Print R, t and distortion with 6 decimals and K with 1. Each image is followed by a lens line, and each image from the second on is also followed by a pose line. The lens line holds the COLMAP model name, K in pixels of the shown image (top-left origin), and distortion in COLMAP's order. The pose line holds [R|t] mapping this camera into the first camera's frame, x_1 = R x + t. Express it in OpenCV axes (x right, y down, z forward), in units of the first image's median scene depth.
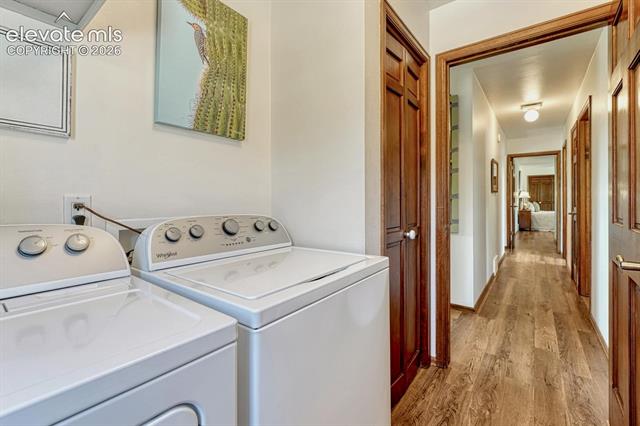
lens RADIAL K [[279.2, 0, 327.6], [0, 279.2, 199.0], [0, 0, 1]] dist [-0.001737, -0.000010]
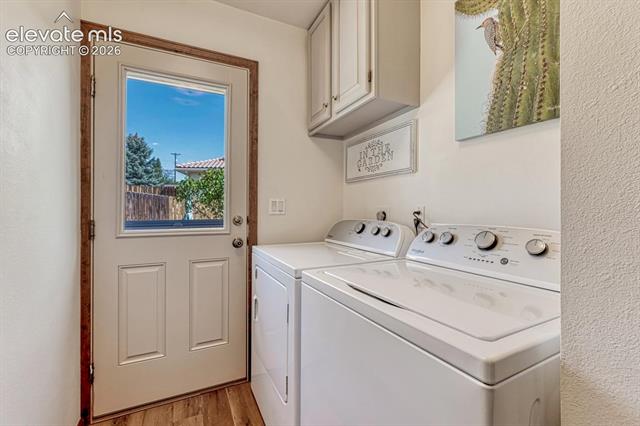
lens RADIAL K [[279.2, 0, 321.1], [0, 279.2, 211.1], [0, 0, 1]] dist [-0.001737, -0.000010]
pose [[-0.449752, 0.002755, -0.893149, 0.576629], [0.005266, 0.999986, 0.000433, 0.008768], [0.893138, -0.004508, -0.449760, 0.869454]]
